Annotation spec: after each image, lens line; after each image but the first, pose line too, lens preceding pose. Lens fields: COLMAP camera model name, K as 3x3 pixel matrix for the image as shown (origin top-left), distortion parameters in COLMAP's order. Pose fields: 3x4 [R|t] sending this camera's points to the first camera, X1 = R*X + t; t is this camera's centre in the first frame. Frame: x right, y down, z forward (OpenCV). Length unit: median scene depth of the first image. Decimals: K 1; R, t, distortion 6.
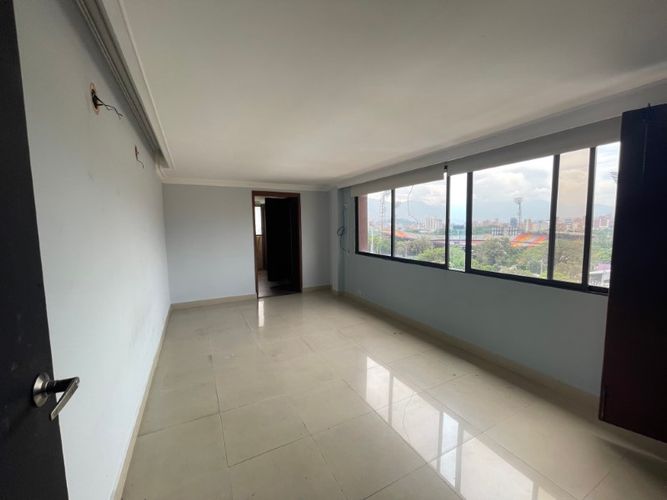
lens RADIAL K [[267.9, 0, 332.0], [0, 267.9, 250.9], [0, 0, 1]] dist [-0.000238, 0.000027]
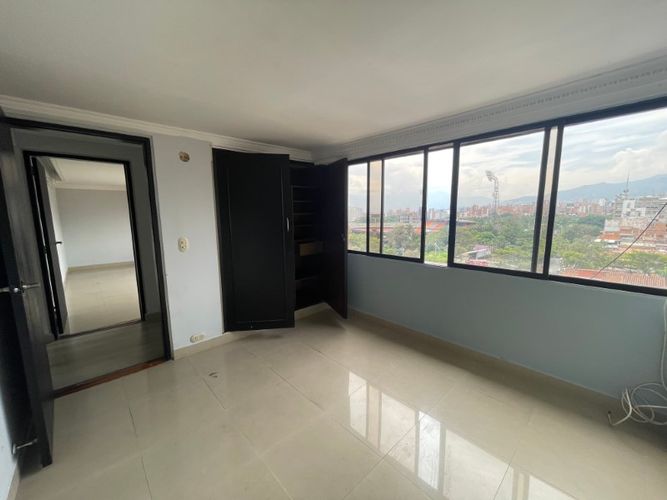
lens RADIAL K [[267.9, 0, 332.0], [0, 267.9, 250.9], [0, 0, 1]] dist [-0.000238, 0.000027]
pose [[0.963217, -0.038853, 0.265901, -0.129552], [0.027900, 0.998604, 0.044849, -0.027437], [-0.267273, -0.035781, 0.962956, 0.217334]]
